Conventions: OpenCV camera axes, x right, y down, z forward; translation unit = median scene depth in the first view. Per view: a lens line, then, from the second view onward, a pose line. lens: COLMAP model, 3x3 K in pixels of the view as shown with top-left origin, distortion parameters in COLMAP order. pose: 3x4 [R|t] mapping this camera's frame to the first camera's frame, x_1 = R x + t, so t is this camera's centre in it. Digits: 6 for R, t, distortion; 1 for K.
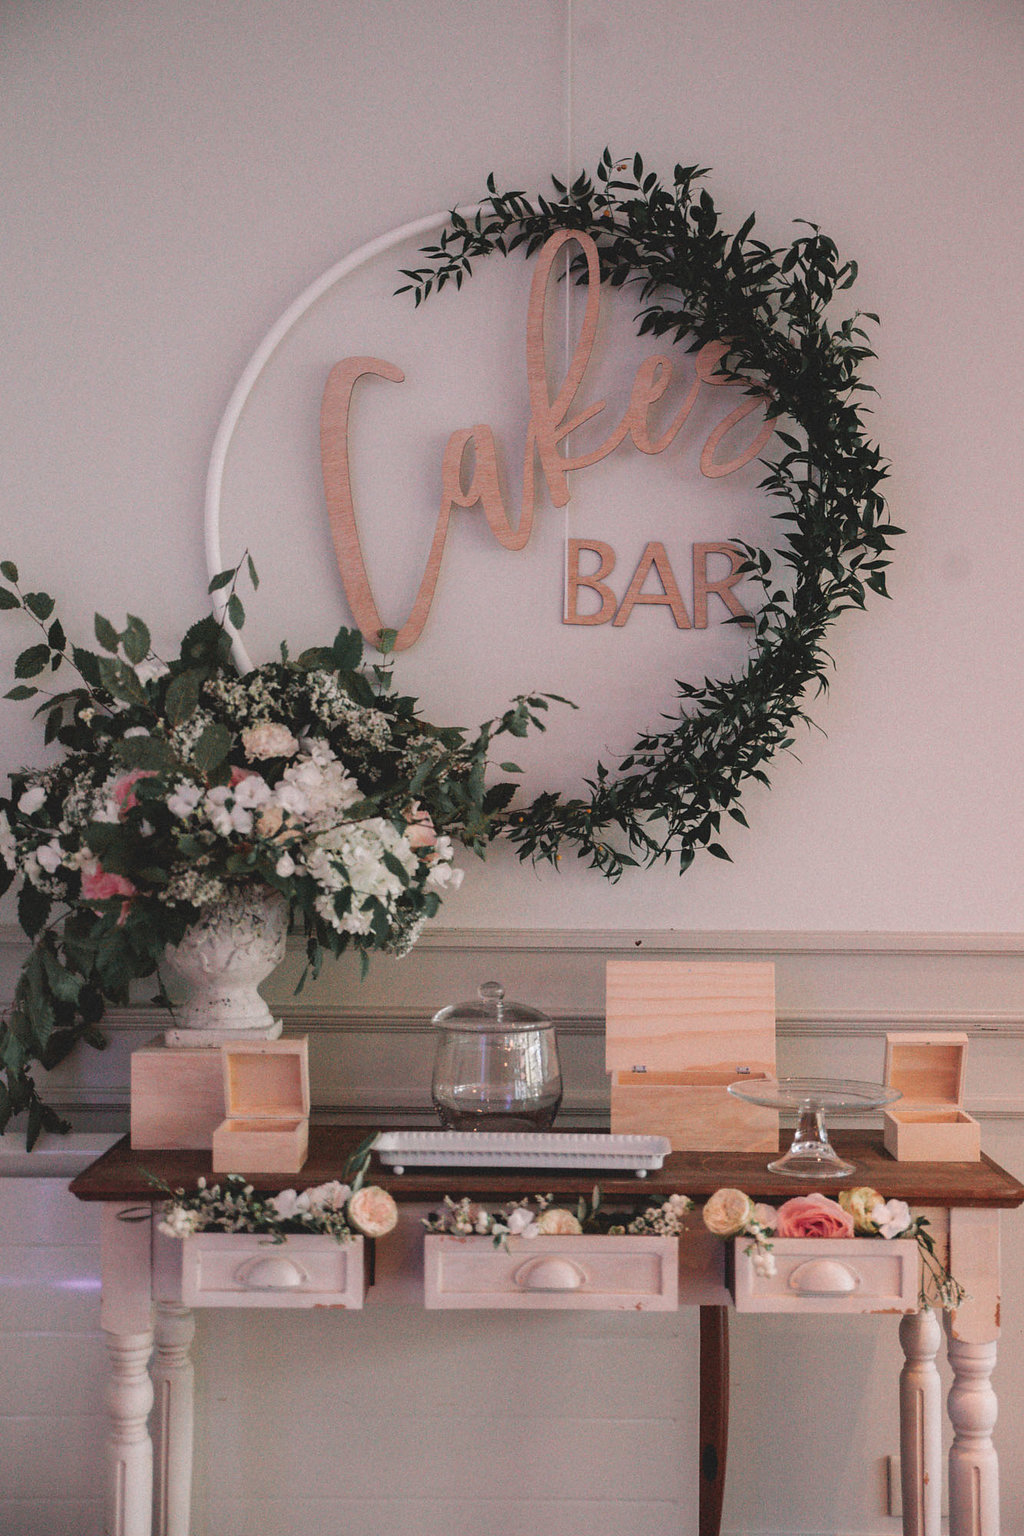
lens RADIAL K [[2298.5, 0, 511.5], [0, 2298.5, 766.6], [0, 0, 1]] dist [0.069940, 0.000000]
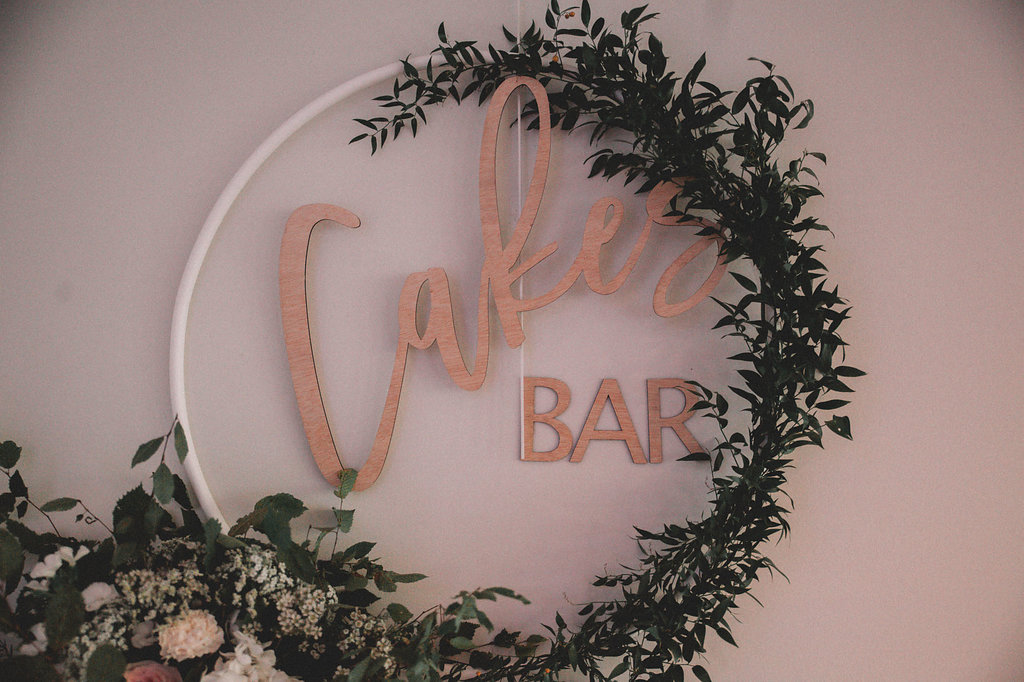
lens RADIAL K [[1059.3, 0, 515.0], [0, 1059.3, 342.6], [0, 0, 1]] dist [-0.013619, 0.000000]
pose [[0.999782, -0.017265, -0.011717, 0.026760], [0.017024, 0.999649, -0.020317, -0.106267], [0.012064, 0.020113, 0.999725, 0.537729]]
